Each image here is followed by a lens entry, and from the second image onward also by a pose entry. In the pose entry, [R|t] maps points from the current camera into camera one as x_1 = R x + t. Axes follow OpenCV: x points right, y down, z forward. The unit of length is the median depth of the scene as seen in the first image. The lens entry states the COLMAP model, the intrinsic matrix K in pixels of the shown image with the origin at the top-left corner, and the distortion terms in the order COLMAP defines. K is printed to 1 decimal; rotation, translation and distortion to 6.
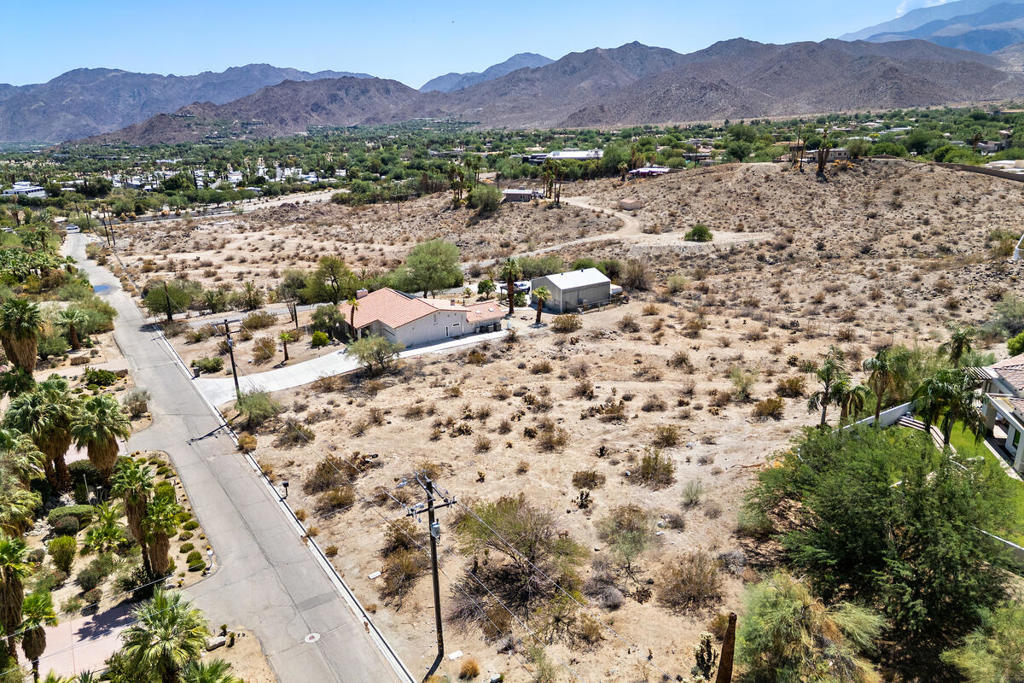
lens RADIAL K [[718.8, 0, 510.6], [0, 718.8, 339.7], [0, 0, 1]] dist [0.057110, -0.056177]
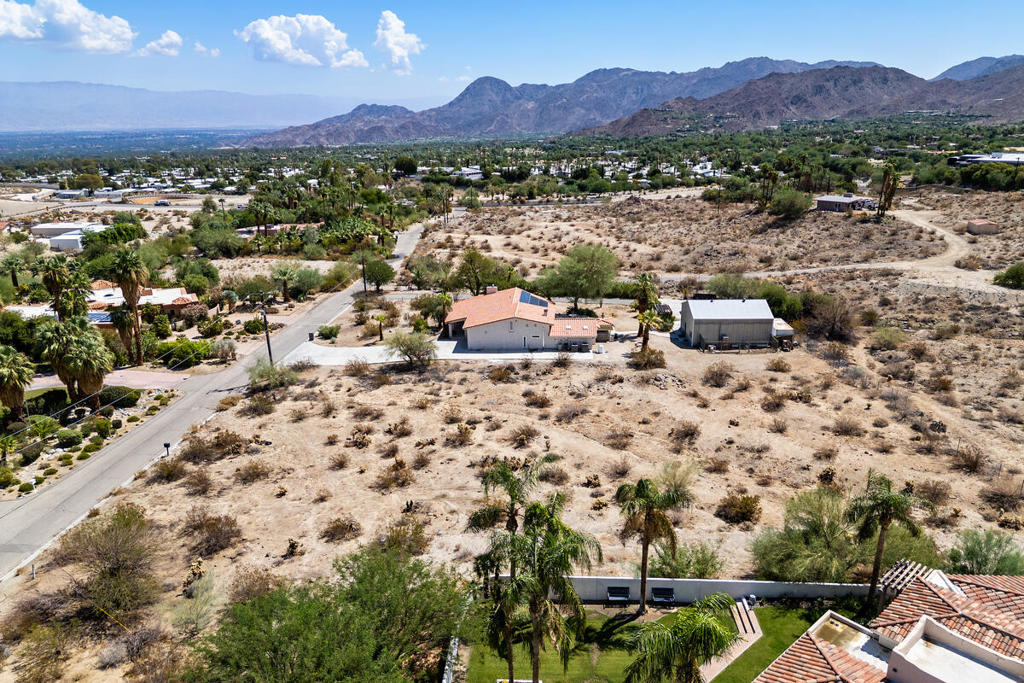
lens RADIAL K [[718.8, 0, 505.3], [0, 718.8, 338.6], [0, 0, 1]] dist [0.057110, -0.056177]
pose [[0.806448, 0.179714, -0.563334, 0.352244], [-0.175960, 0.982473, 0.061529, -0.058346], [0.564517, 0.049505, 0.823935, 0.192602]]
